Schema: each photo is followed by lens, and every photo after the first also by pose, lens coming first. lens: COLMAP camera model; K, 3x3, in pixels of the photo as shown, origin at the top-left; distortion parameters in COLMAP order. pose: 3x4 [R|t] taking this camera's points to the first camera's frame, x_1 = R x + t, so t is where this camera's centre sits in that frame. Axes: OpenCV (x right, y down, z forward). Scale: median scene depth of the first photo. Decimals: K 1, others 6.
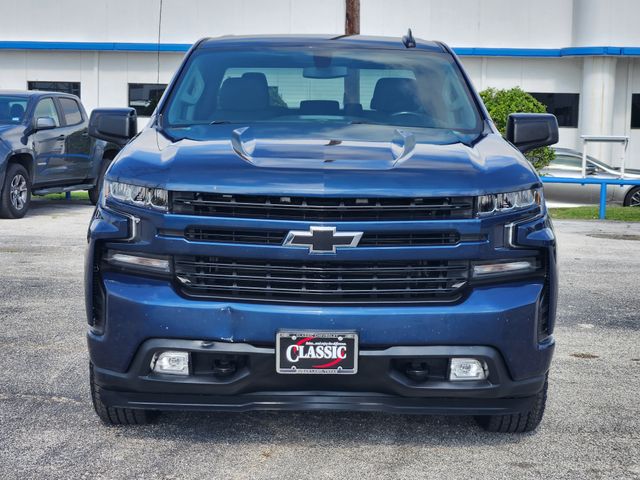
lens RADIAL K [[1207.7, 0, 320.3], [0, 1207.7, 240.9], [0, 0, 1]] dist [-0.033867, 0.000000]
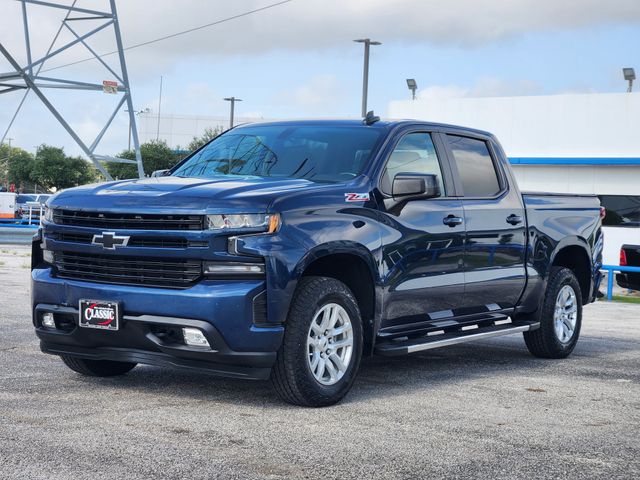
lens RADIAL K [[1207.7, 0, 319.8], [0, 1207.7, 239.2], [0, 0, 1]] dist [-0.033867, 0.000000]
pose [[0.817421, 0.019313, -0.575717, 1.094838], [-0.081631, 0.993235, -0.082584, 0.101130], [0.570228, 0.114502, 0.813468, -0.087863]]
